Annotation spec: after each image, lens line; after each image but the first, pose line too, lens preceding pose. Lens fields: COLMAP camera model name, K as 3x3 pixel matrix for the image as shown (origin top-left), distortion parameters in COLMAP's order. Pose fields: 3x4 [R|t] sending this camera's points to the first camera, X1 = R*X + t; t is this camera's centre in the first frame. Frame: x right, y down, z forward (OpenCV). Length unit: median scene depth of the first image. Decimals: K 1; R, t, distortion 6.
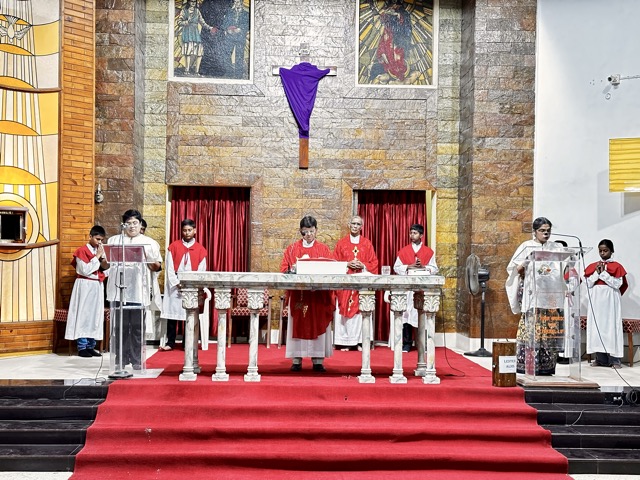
lens RADIAL K [[907.3, 0, 322.2], [0, 907.3, 238.3], [0, 0, 1]] dist [0.131209, 0.000000]
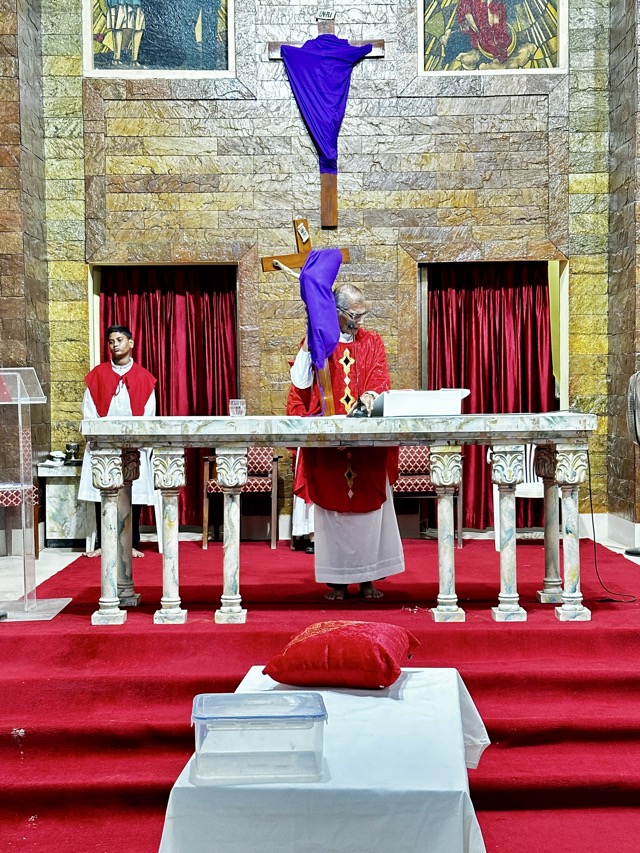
lens RADIAL K [[1336.8, 0, 329.9], [0, 1336.8, 432.3], [0, 0, 1]] dist [0.134515, 0.000000]
pose [[0.998830, -0.025681, -0.040971, 0.010737], [0.027793, 0.998268, 0.051856, 0.006119], [0.039568, -0.052934, 0.997814, 0.166637]]
